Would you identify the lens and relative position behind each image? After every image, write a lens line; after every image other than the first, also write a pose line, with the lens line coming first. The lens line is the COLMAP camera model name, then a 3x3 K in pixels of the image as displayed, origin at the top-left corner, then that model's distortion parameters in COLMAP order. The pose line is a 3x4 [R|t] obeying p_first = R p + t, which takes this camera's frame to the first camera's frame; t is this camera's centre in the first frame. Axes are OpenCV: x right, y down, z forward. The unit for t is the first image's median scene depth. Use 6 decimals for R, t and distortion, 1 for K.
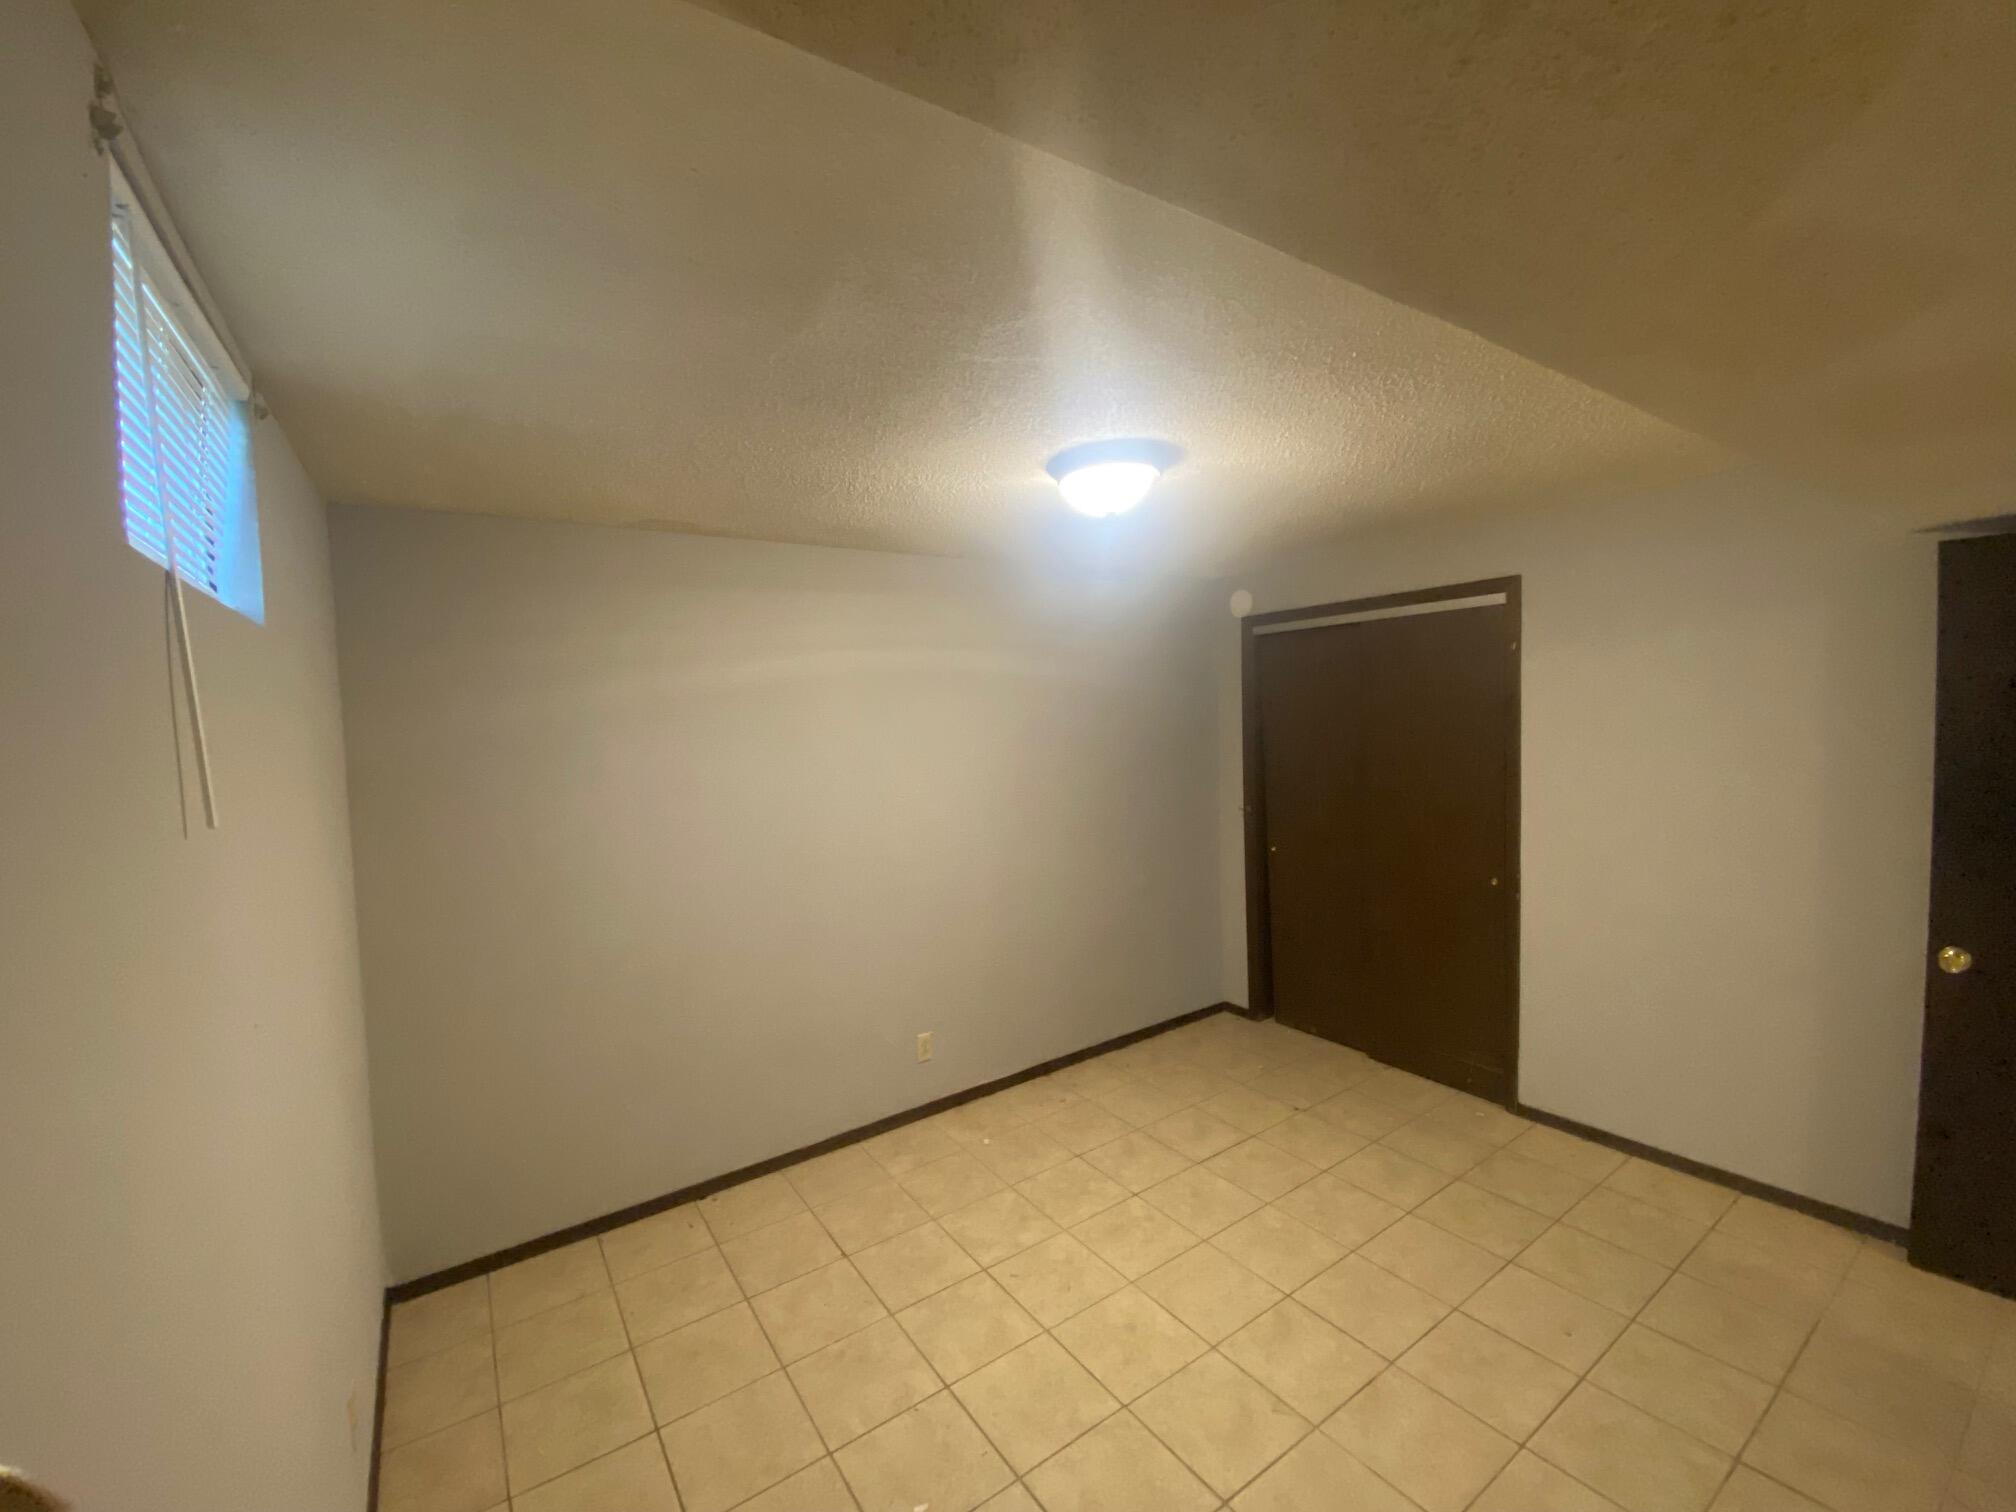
lens RADIAL K [[817.7, 0, 1056.1], [0, 817.7, 761.8], [0, 0, 1]] dist [0.012791, -0.015272]
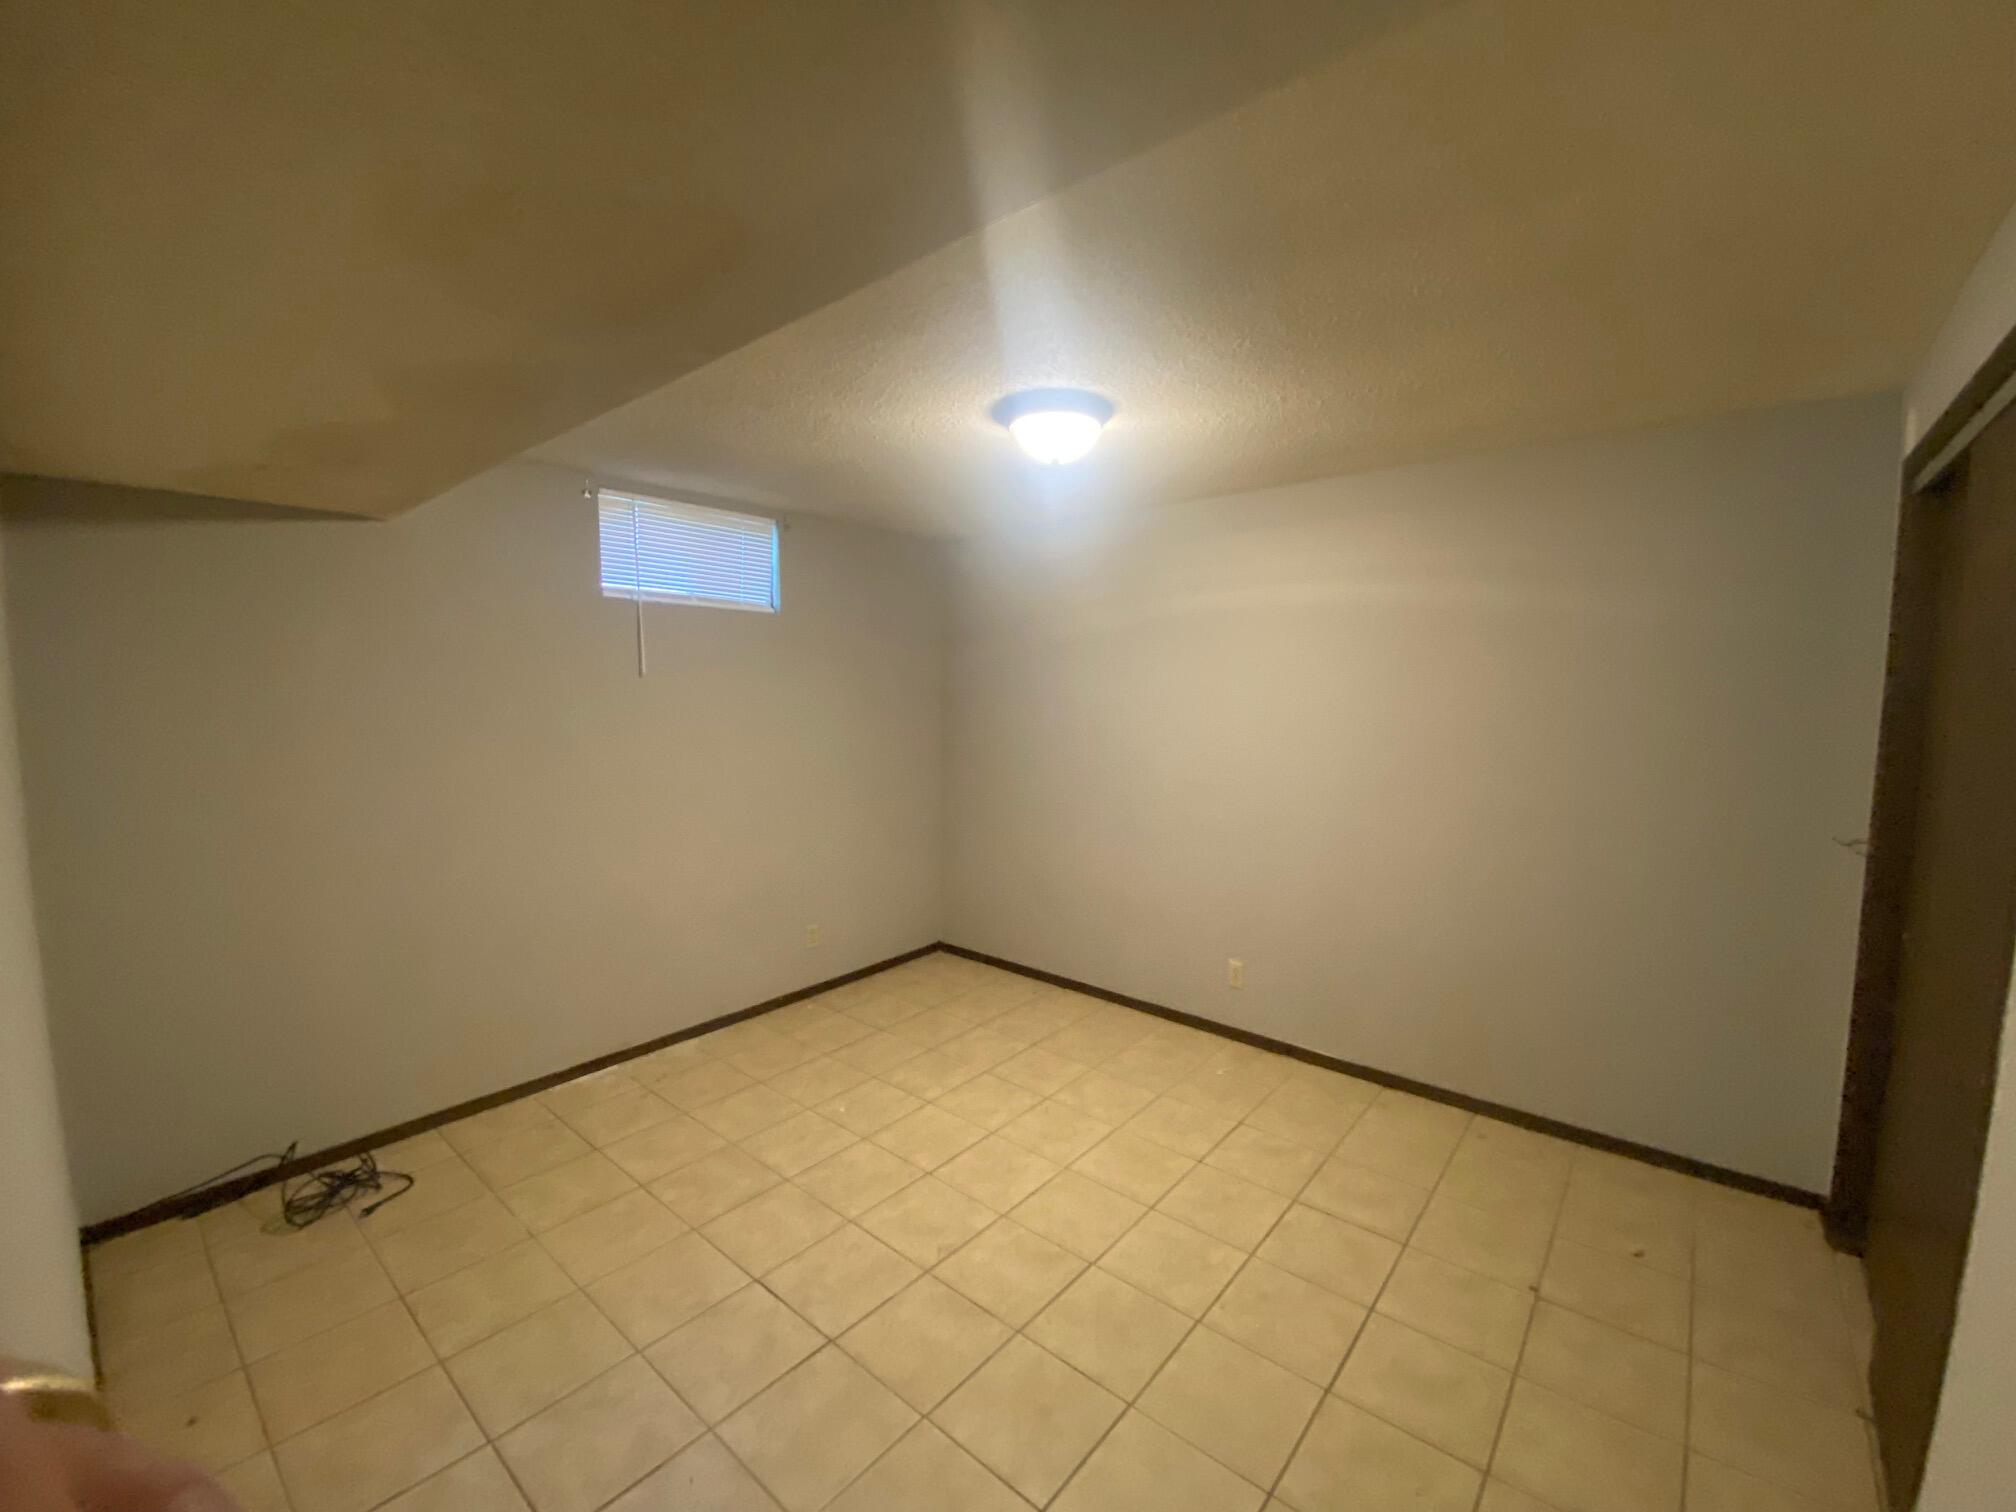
lens RADIAL K [[817.7, 0, 1015.2], [0, 817.7, 749.2], [0, 0, 1]] dist [0.012791, -0.015272]
pose [[0.265595, 0.113688, -0.957358, 0.877521], [-0.093981, 0.991346, 0.091651, -0.012248], [0.959493, 0.065631, 0.273982, 0.491351]]
